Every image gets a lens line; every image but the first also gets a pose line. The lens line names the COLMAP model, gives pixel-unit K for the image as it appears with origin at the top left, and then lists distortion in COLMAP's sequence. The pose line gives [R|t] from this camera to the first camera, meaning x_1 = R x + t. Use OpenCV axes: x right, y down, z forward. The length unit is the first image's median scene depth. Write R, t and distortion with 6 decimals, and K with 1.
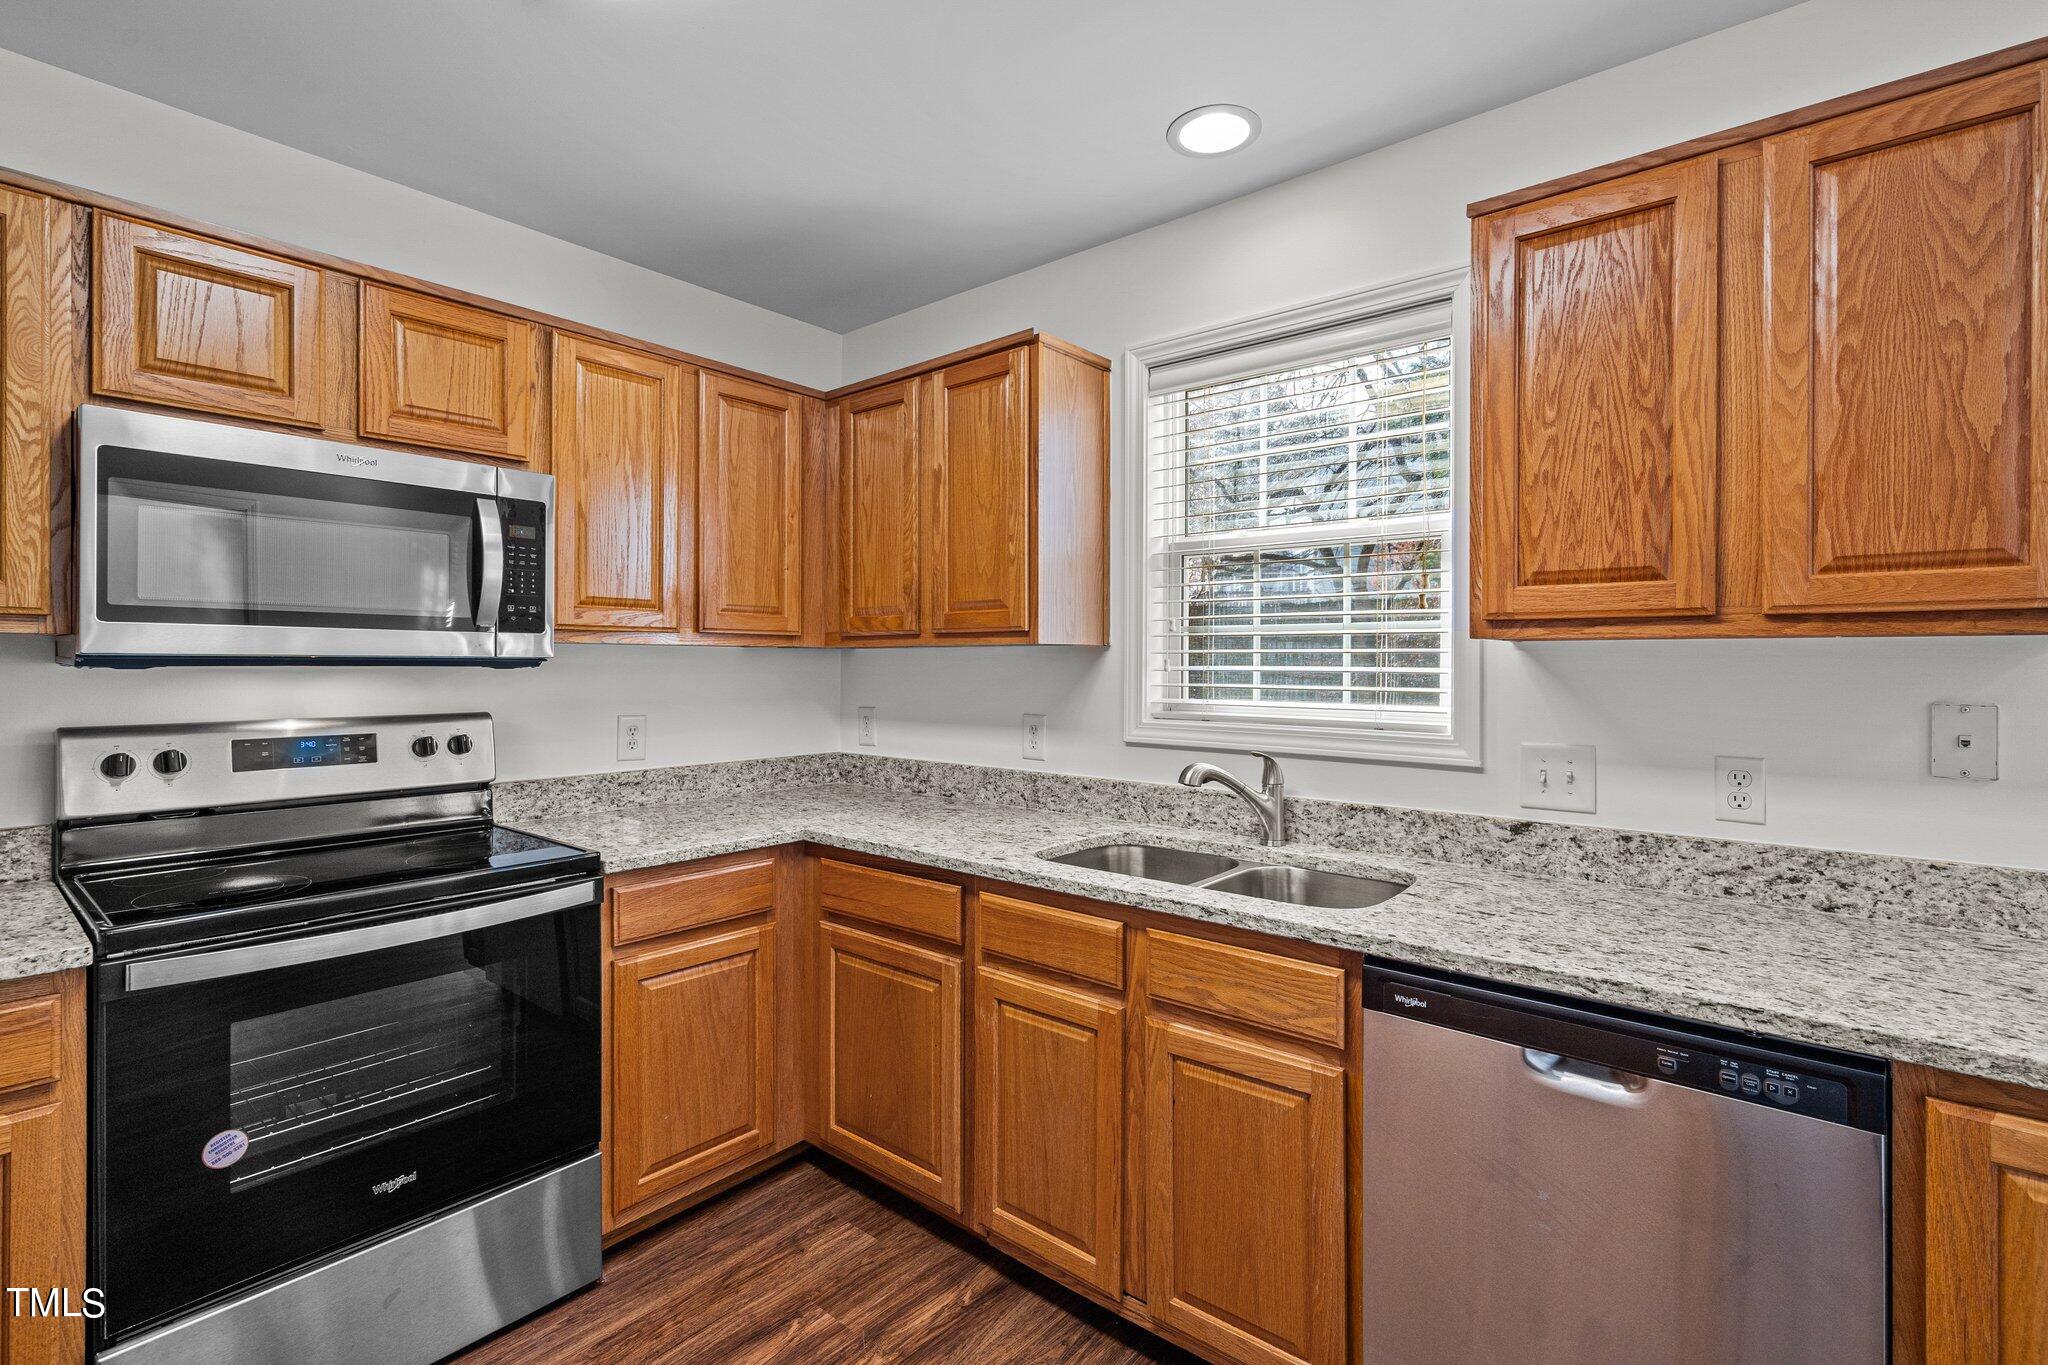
lens RADIAL K [[937.4, 0, 1020.7], [0, 937.4, 668.5], [0, 0, 1]] dist [0.001105, 0.000190]
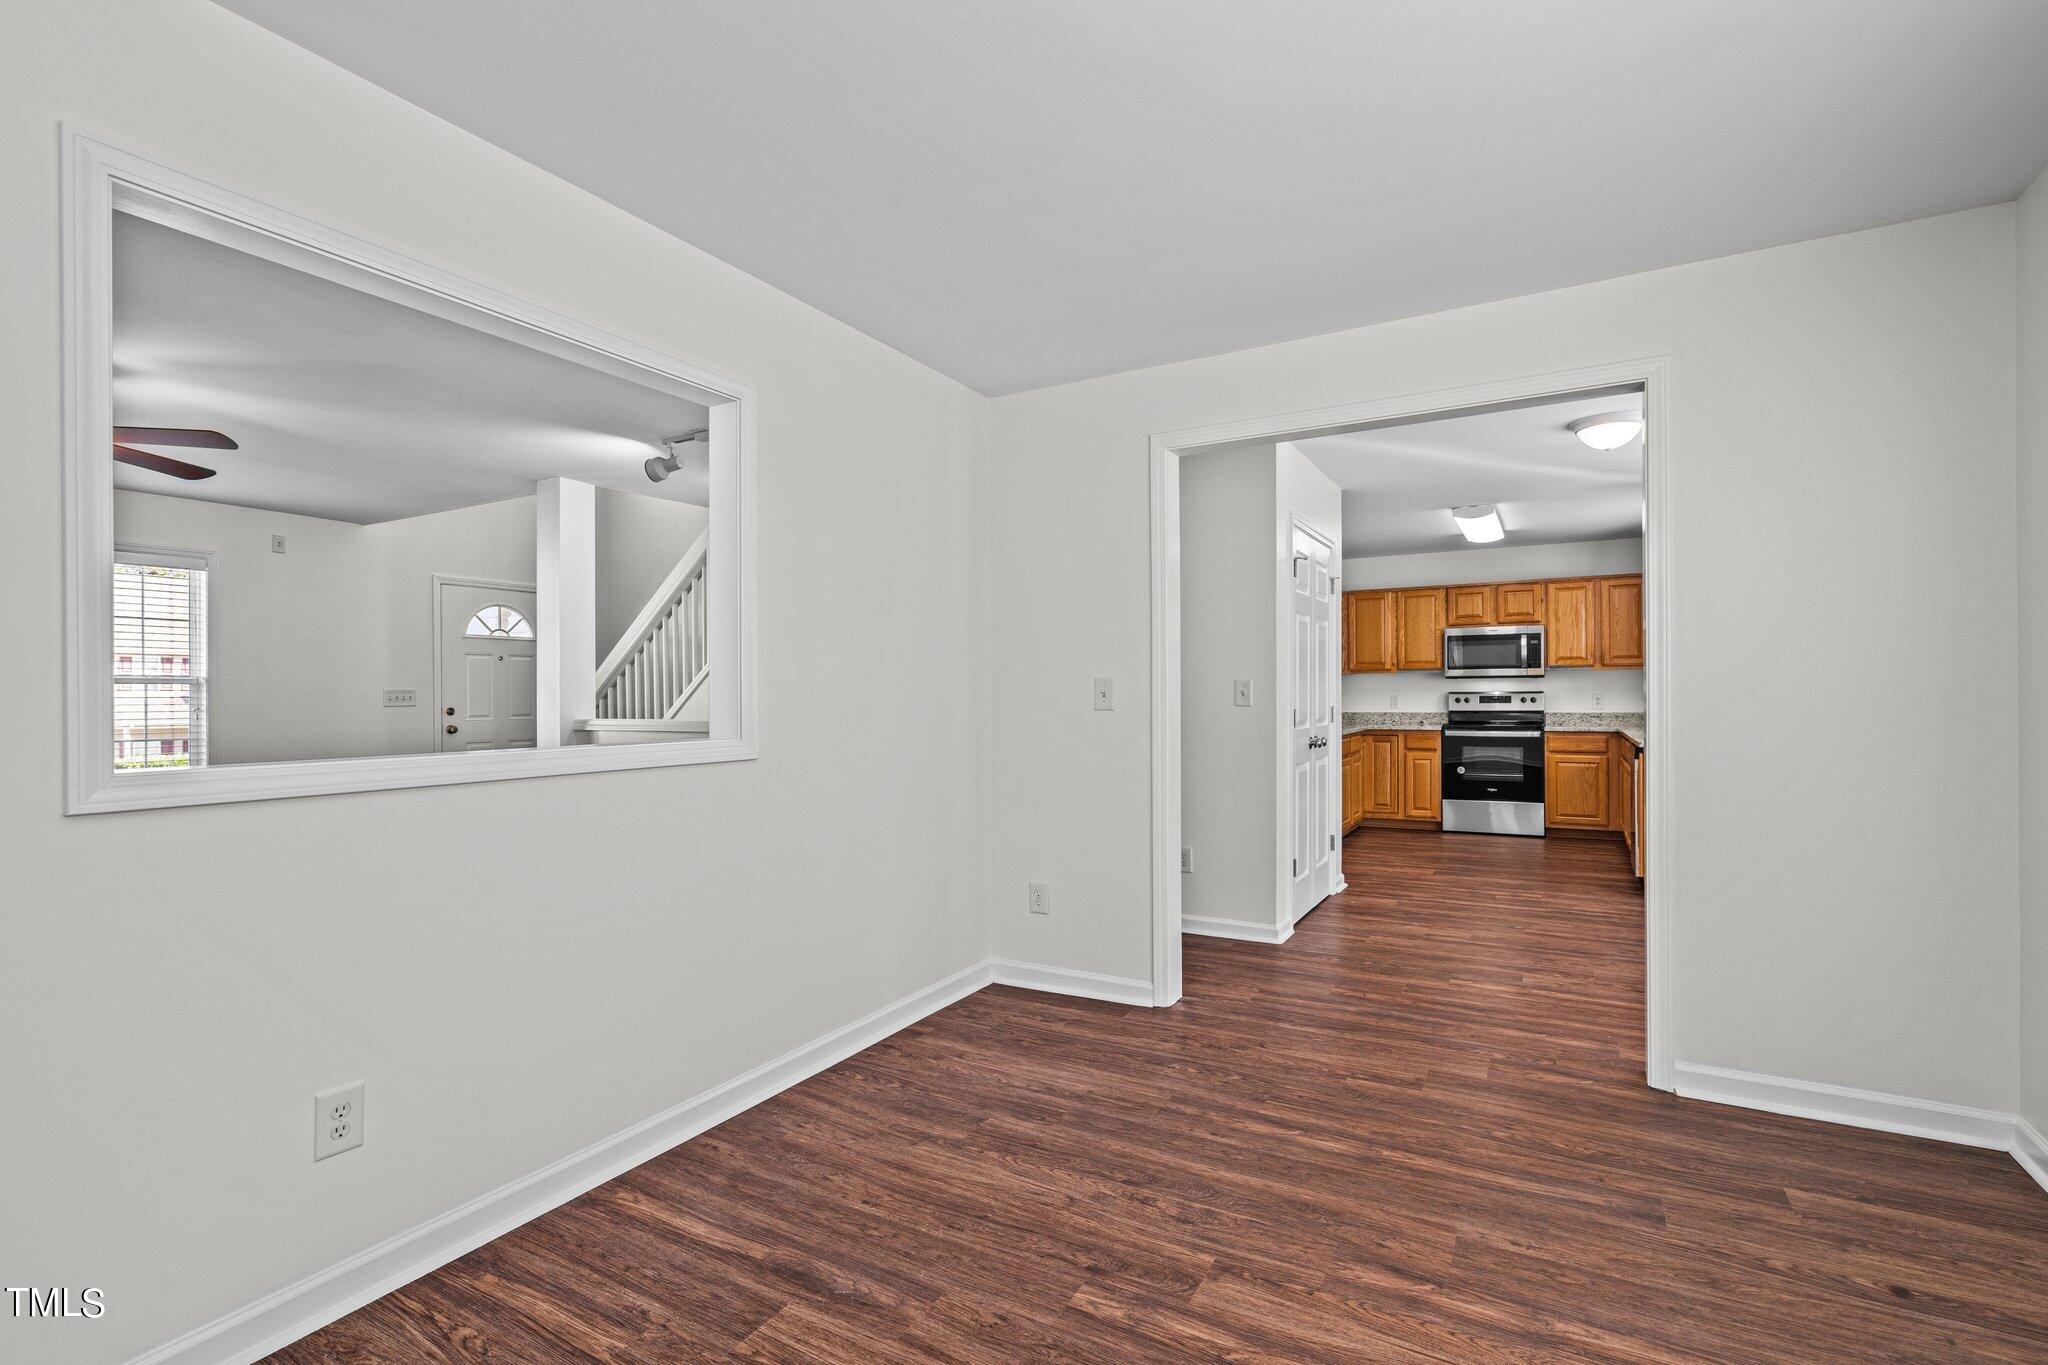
lens RADIAL K [[937.4, 0, 1020.7], [0, 937.4, 668.5], [0, 0, 1]] dist [0.001105, 0.000190]
pose [[0.185846, -0.027103, -0.982205, 2.874896], [0.002592, 0.999630, -0.027093, 0.059924], [0.982575, 0.002489, 0.185848, -1.786875]]
